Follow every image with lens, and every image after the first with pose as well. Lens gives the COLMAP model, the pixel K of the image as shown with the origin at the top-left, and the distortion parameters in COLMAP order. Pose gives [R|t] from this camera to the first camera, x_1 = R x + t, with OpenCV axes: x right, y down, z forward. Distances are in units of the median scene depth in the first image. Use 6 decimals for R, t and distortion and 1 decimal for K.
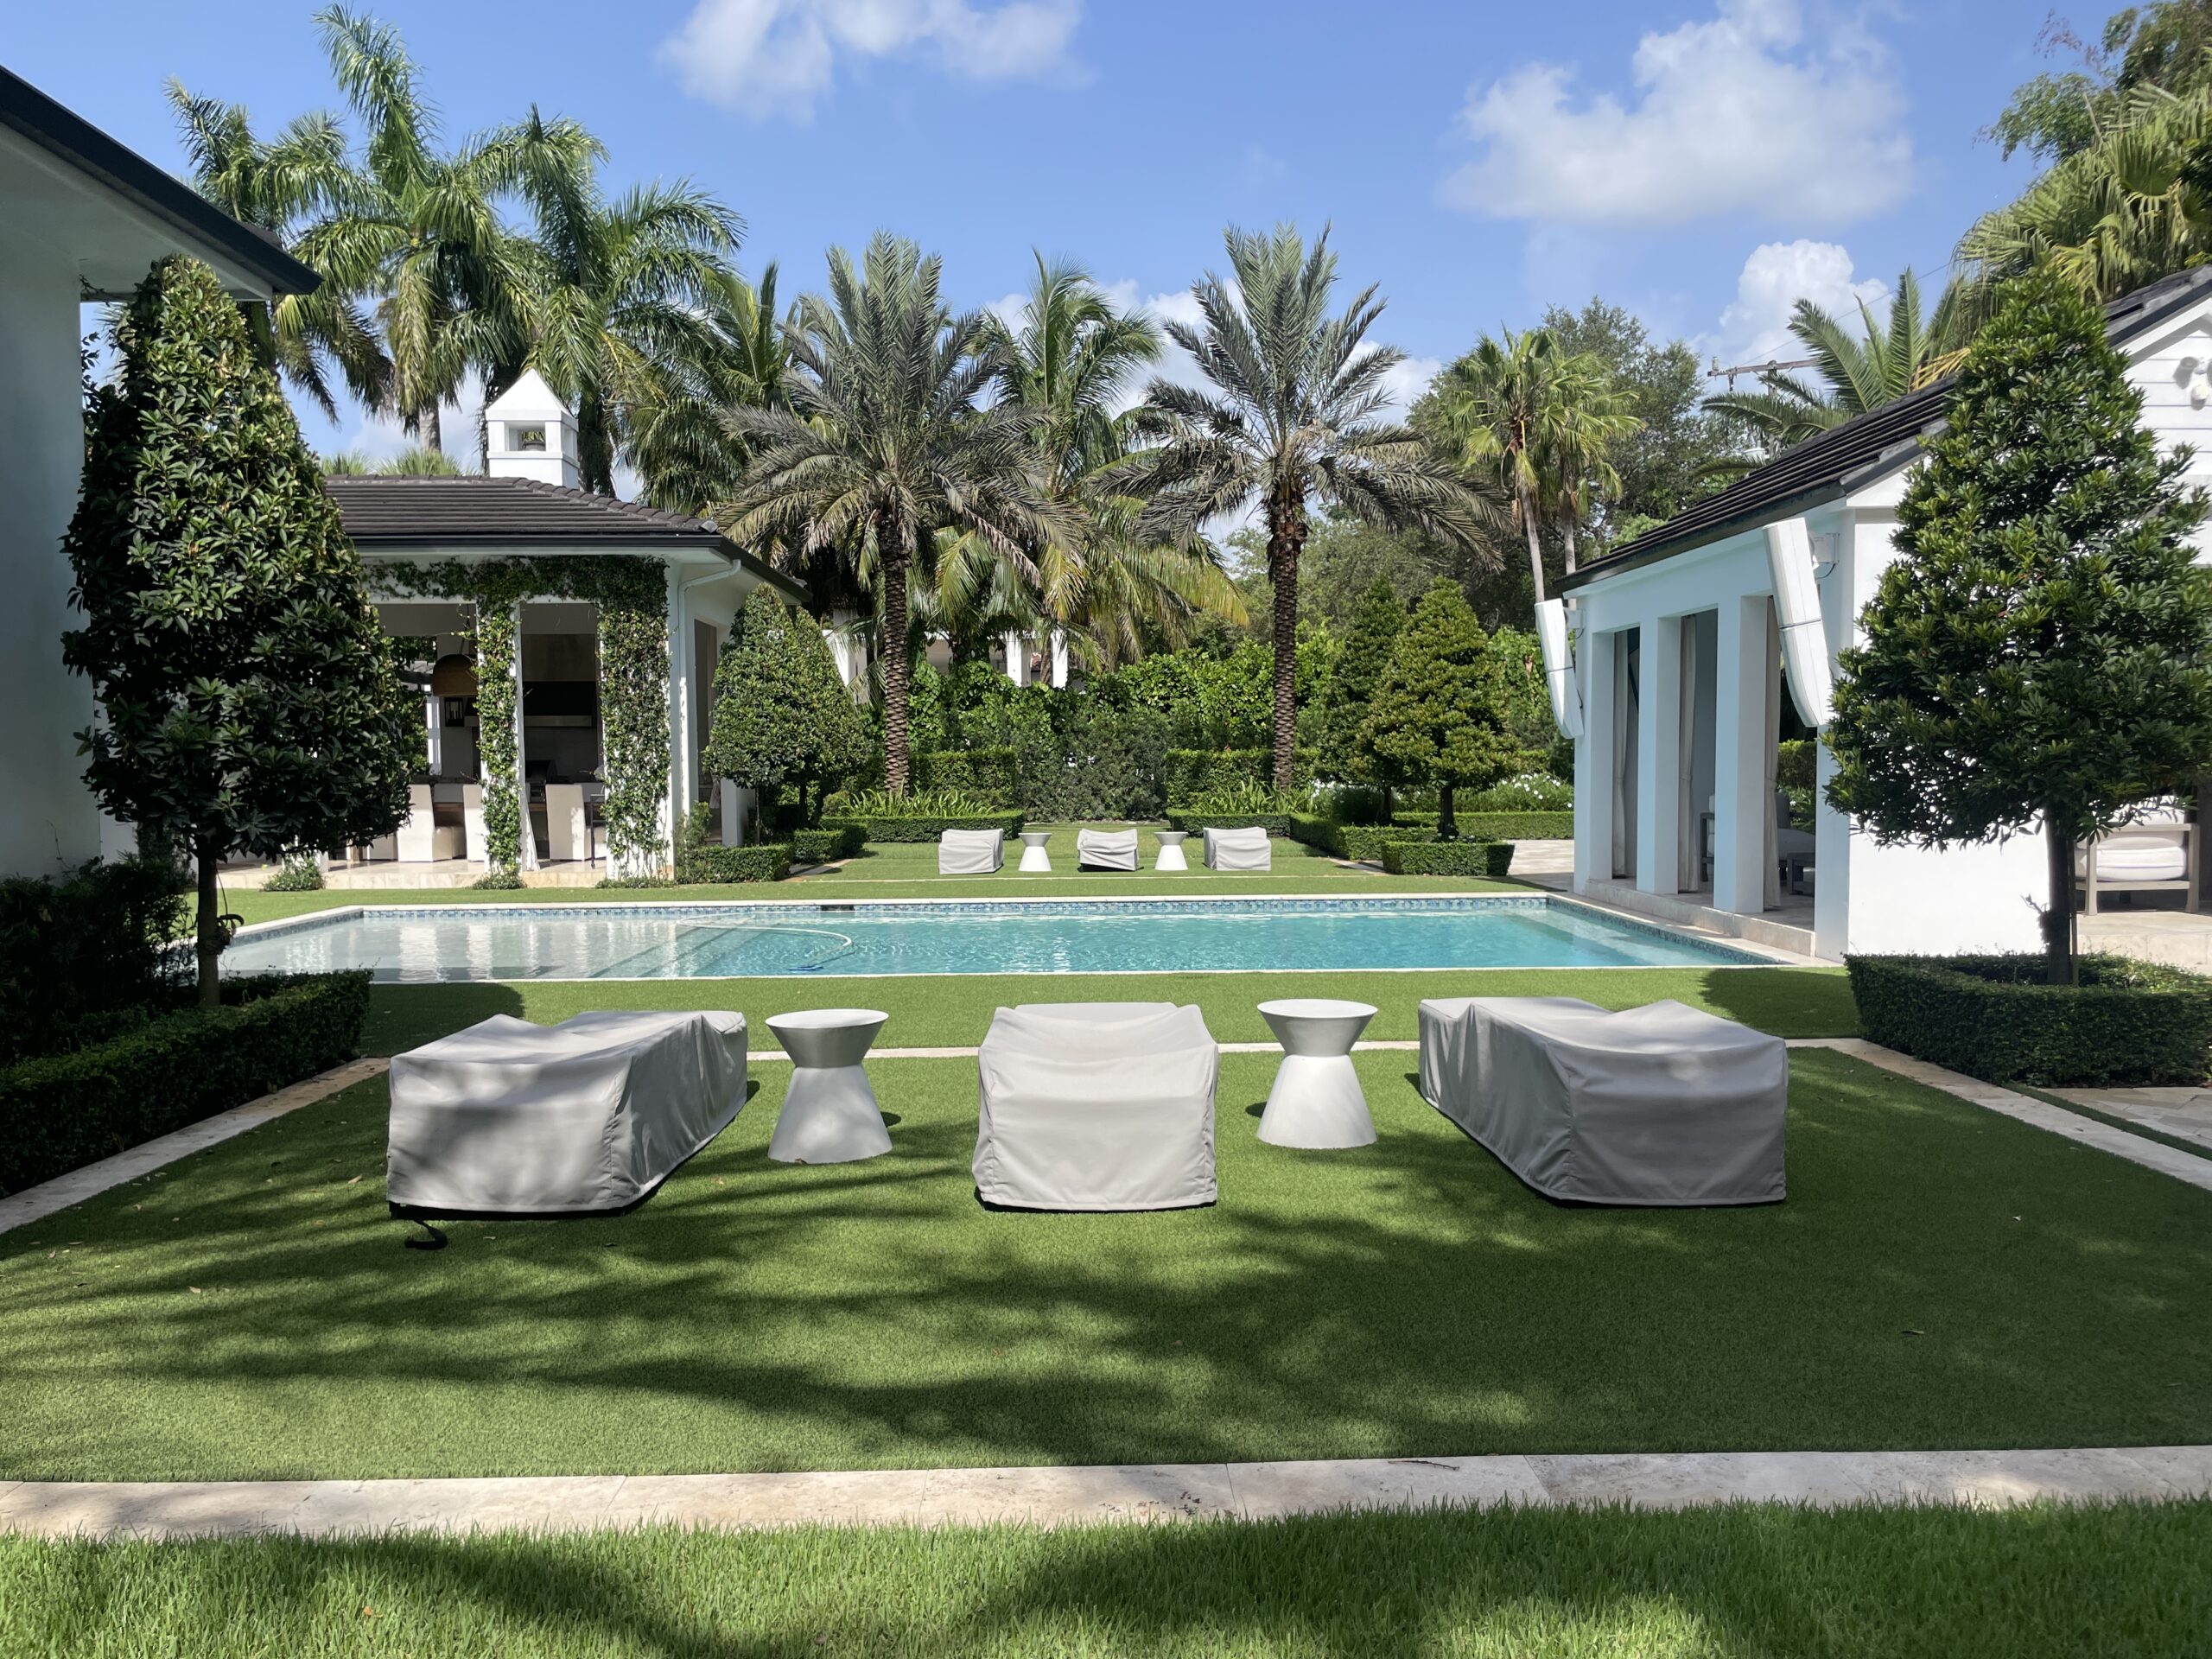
lens RADIAL K [[1679.0, 0, 1098.1], [0, 1679.0, 862.0], [0, 0, 1]] dist [0.094737, -0.134477]
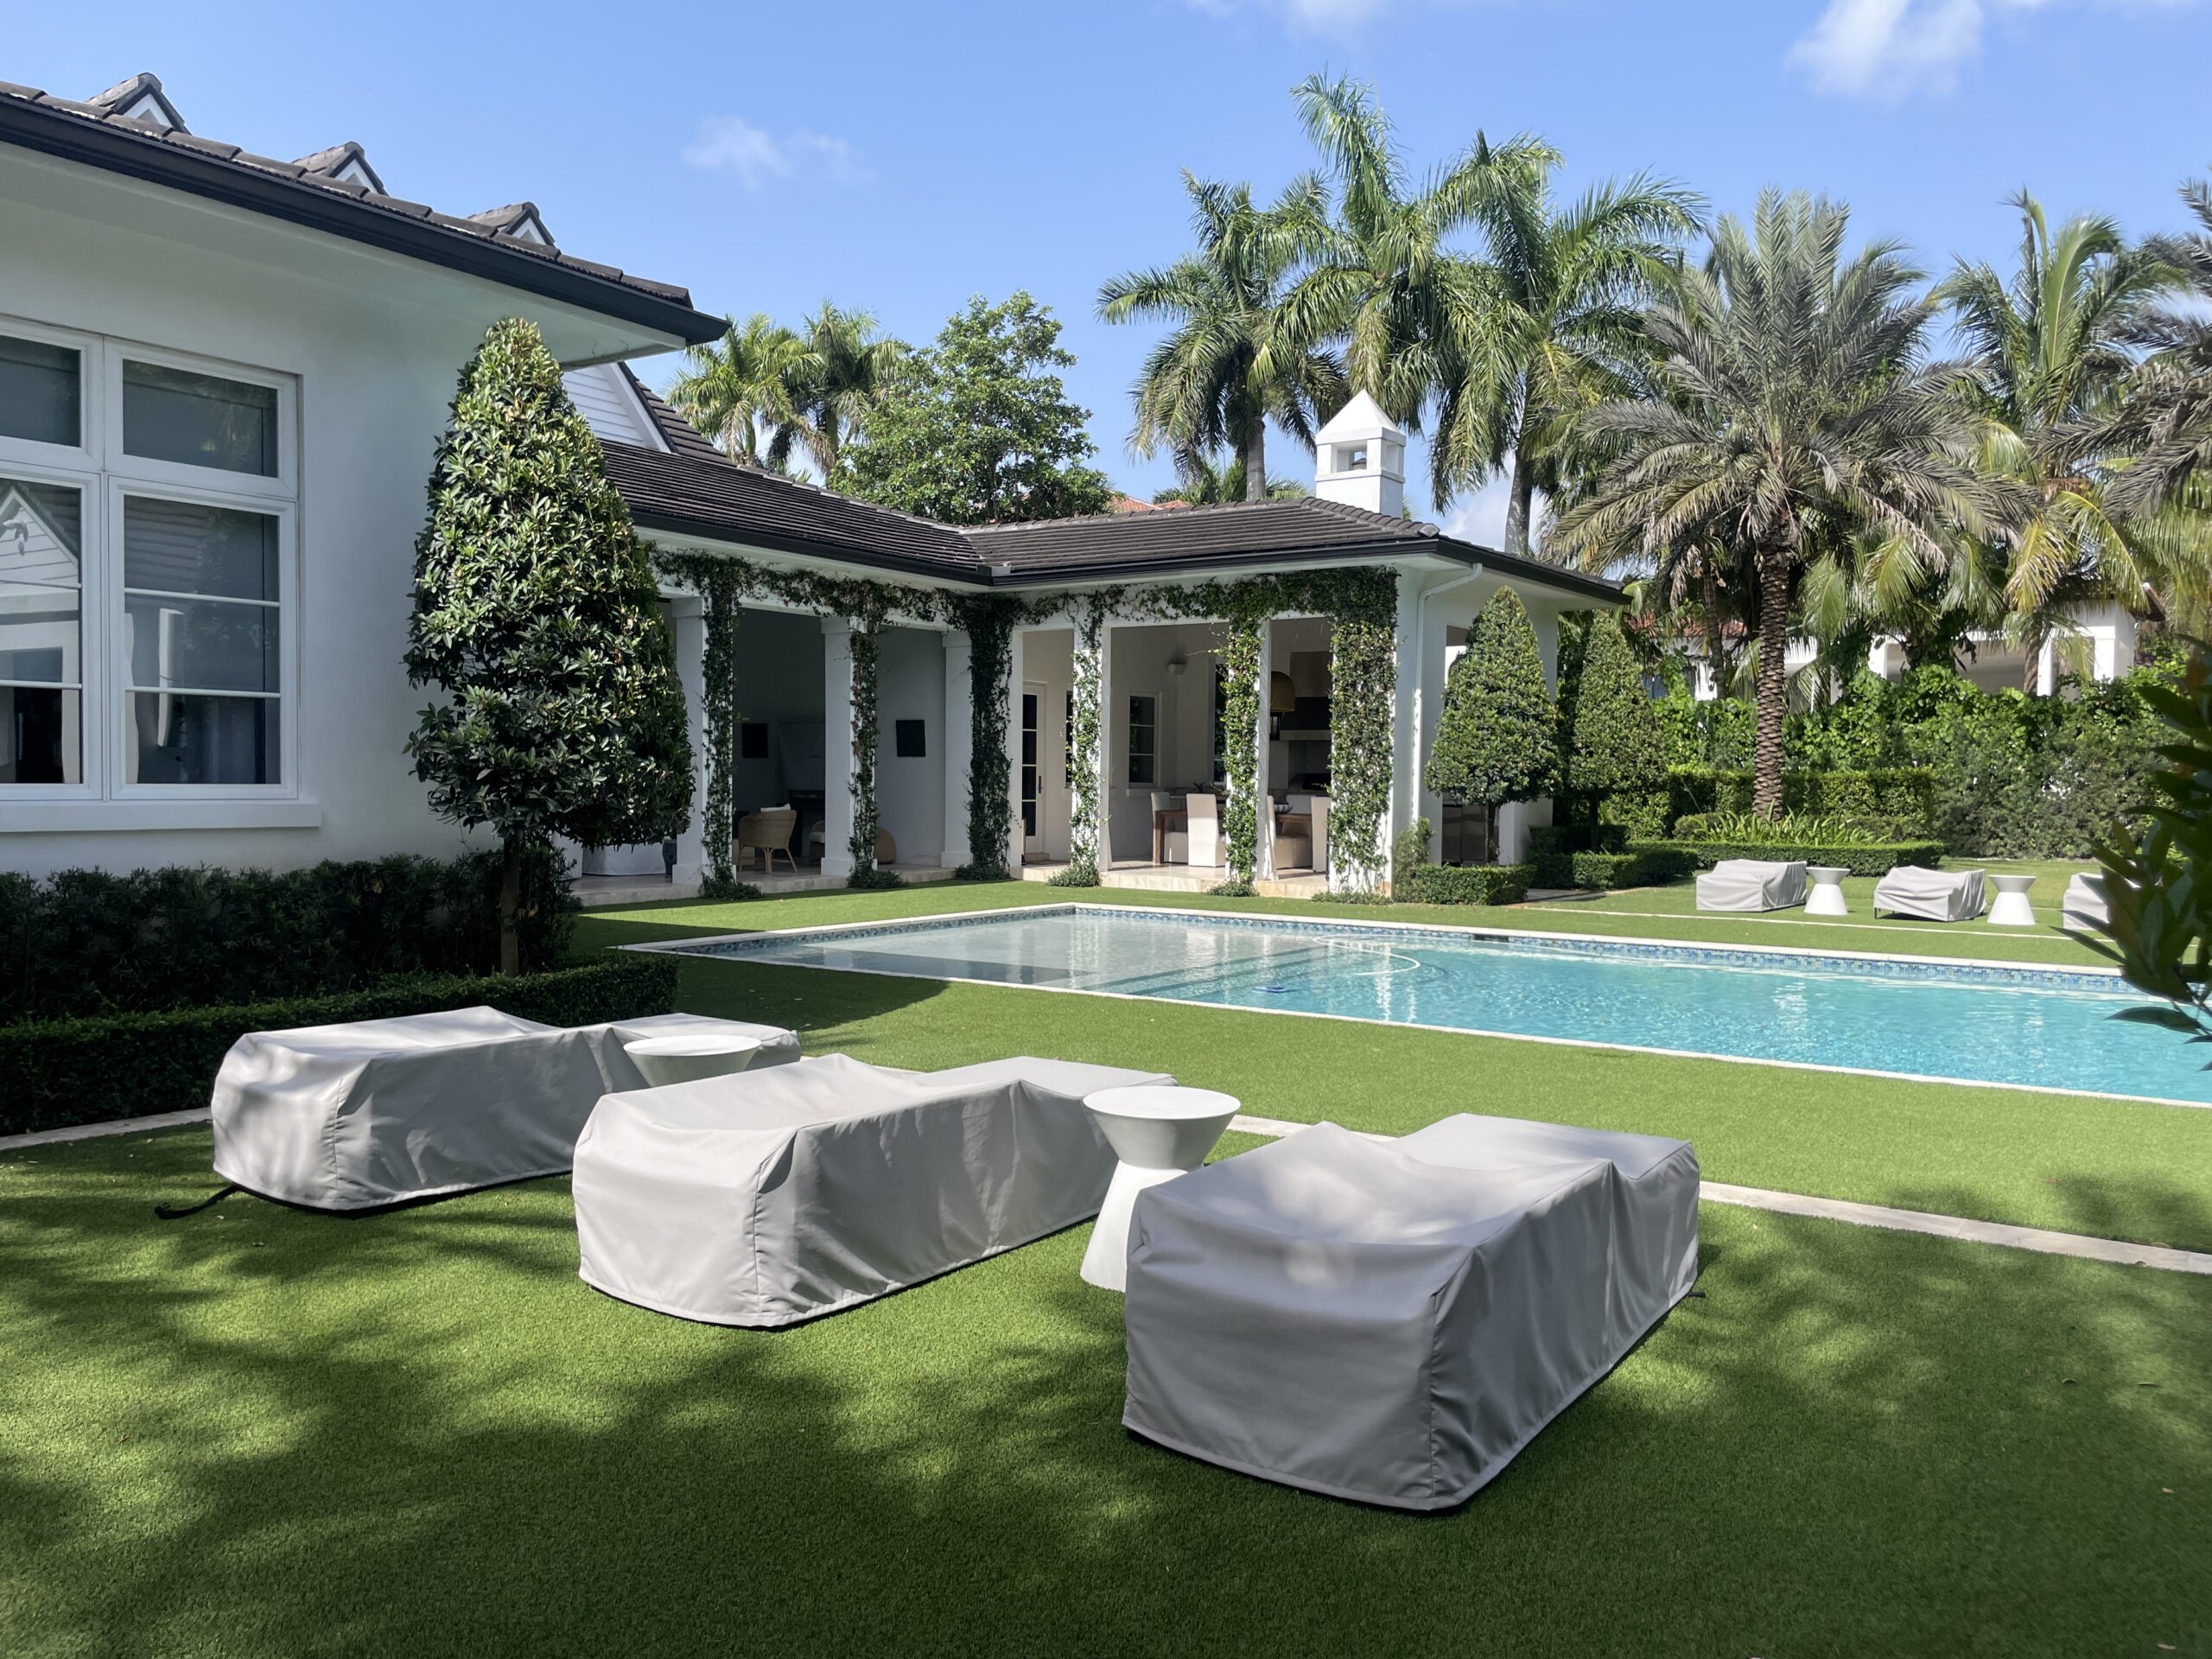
lens RADIAL K [[1679.0, 0, 1111.0], [0, 1679.0, 847.5], [0, 0, 1]] dist [0.094737, -0.134477]
pose [[0.817826, 0.042407, -0.573901, 0.171749], [-0.052999, 0.998593, -0.001736, -0.007882], [0.573020, 0.031836, 0.818923, 0.115309]]
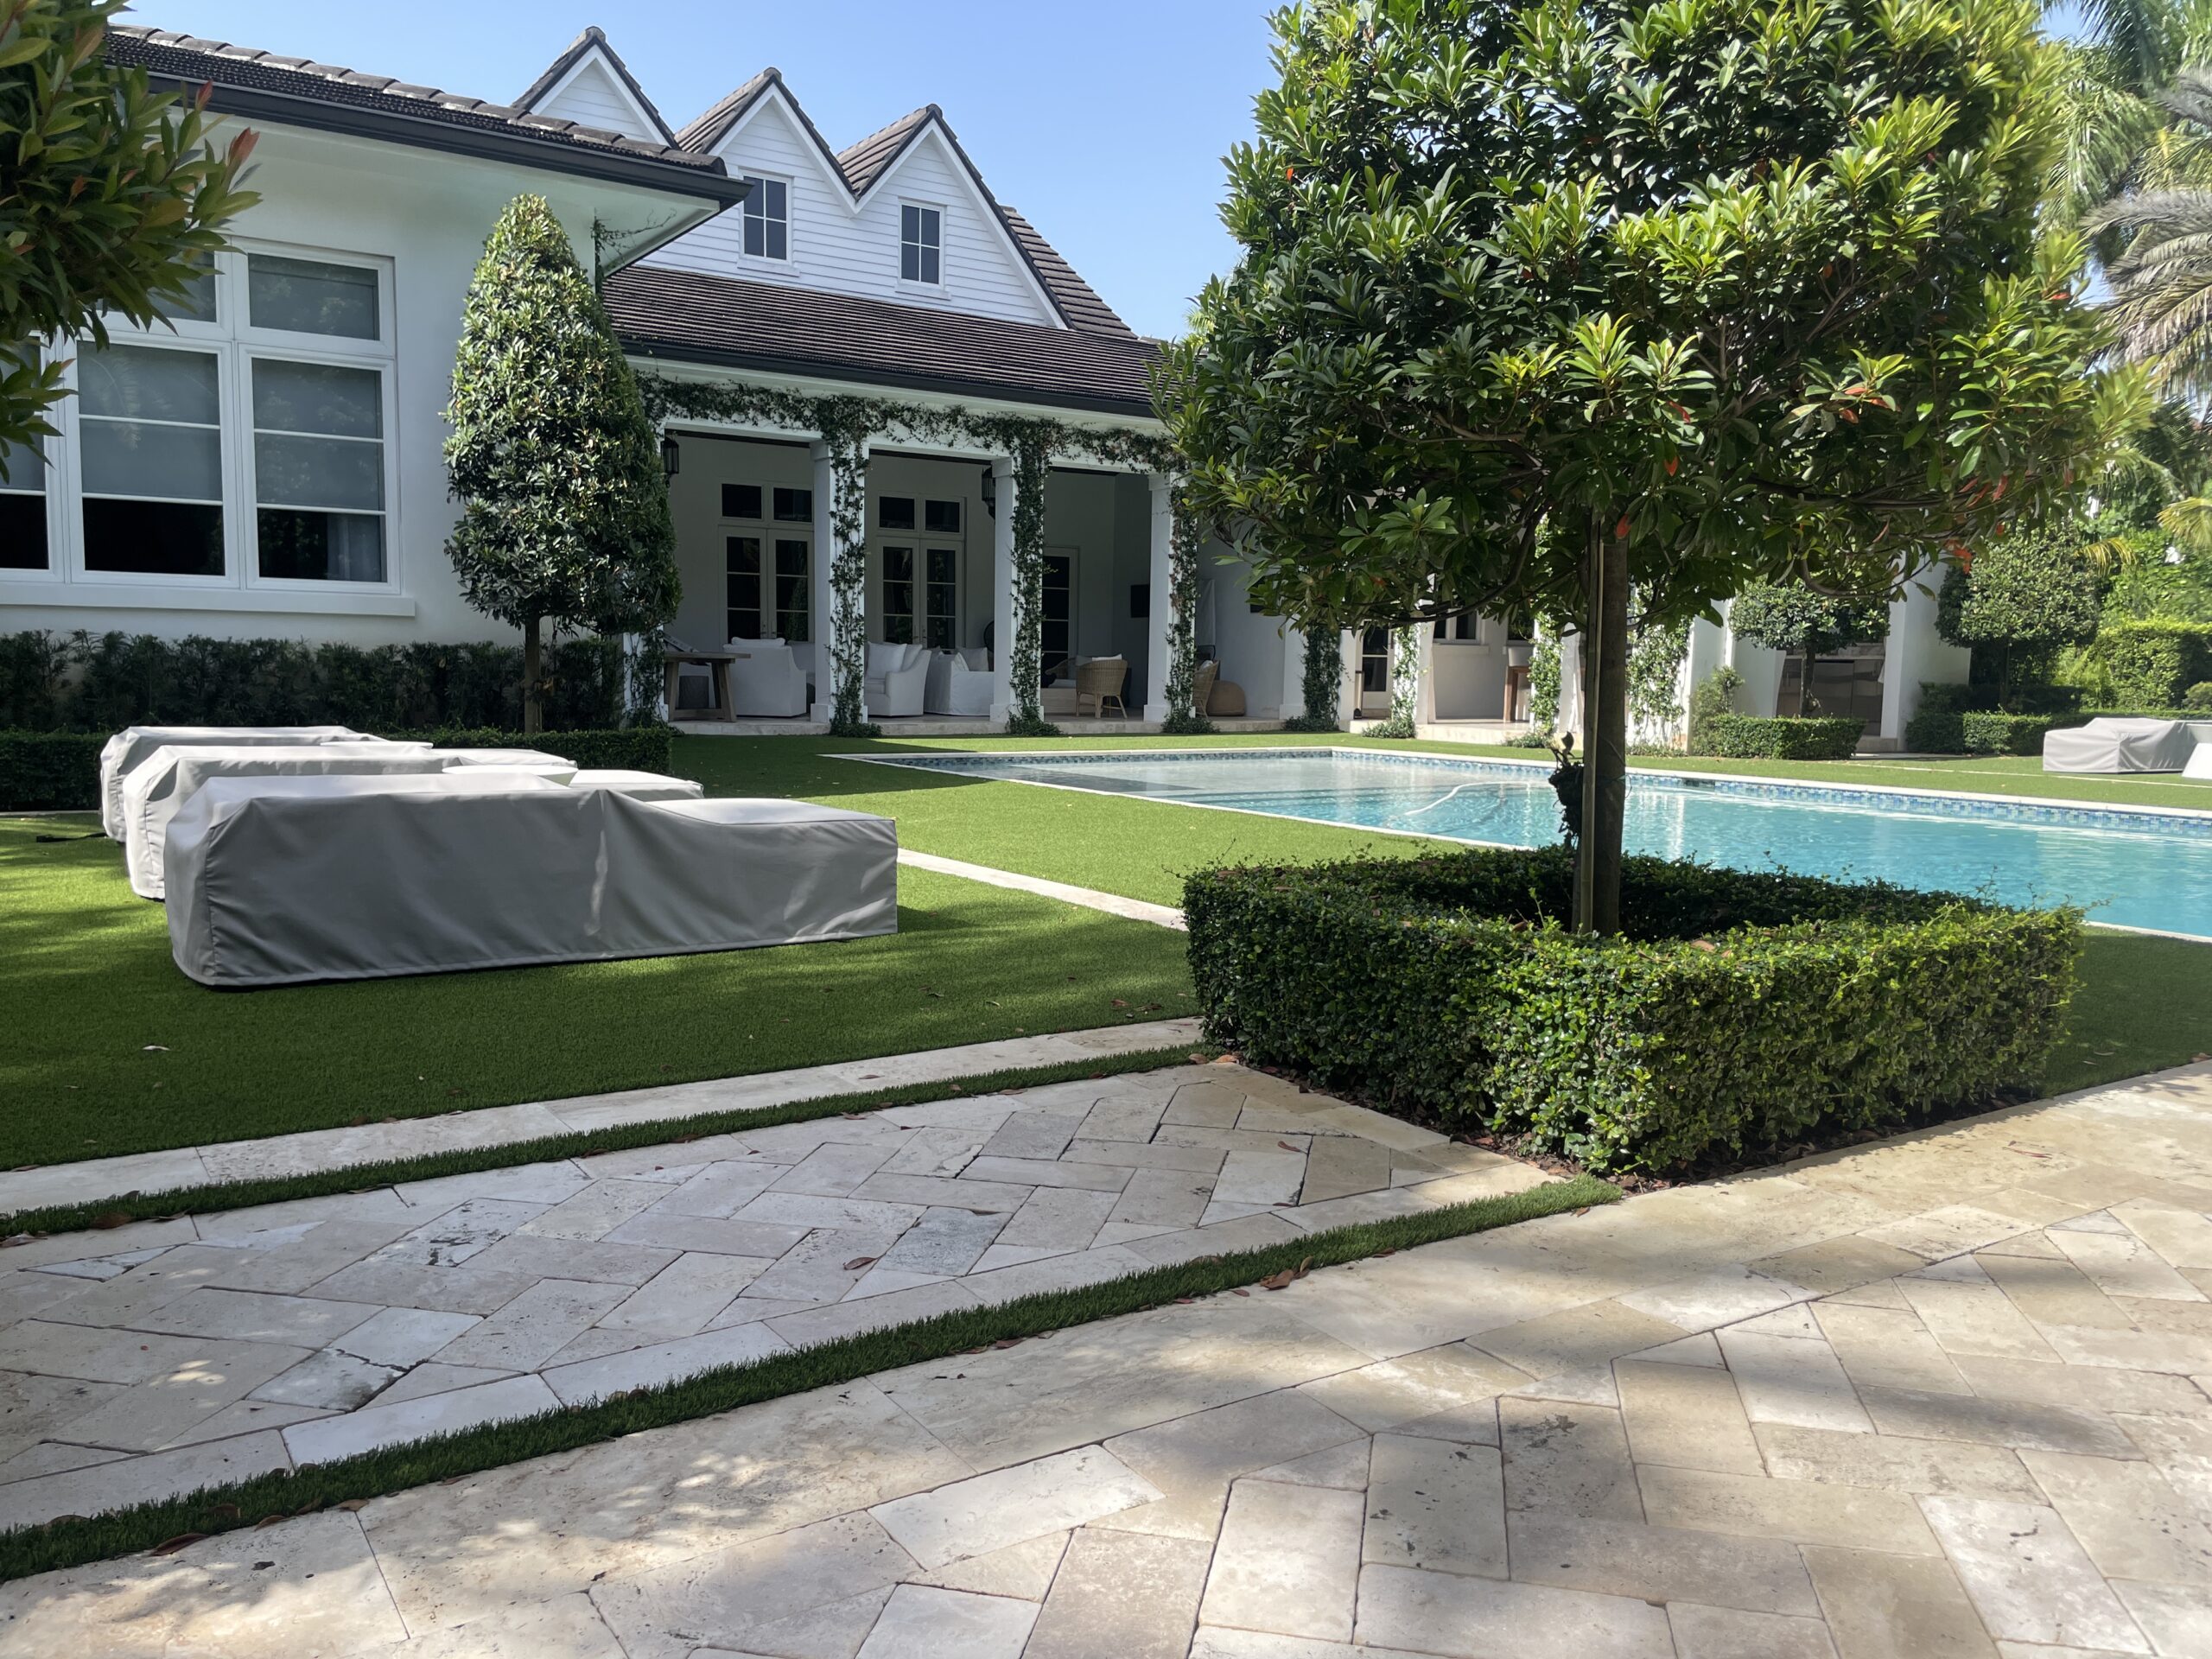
lens RADIAL K [[1679.0, 0, 1093.7], [0, 1679.0, 842.6], [0, 0, 1]] dist [0.094737, -0.134477]
pose [[0.534306, 0.108308, -0.838323, 0.348620], [-0.072926, 0.993966, 0.081937, 0.008342], [0.842139, 0.017356, 0.538981, 0.242822]]
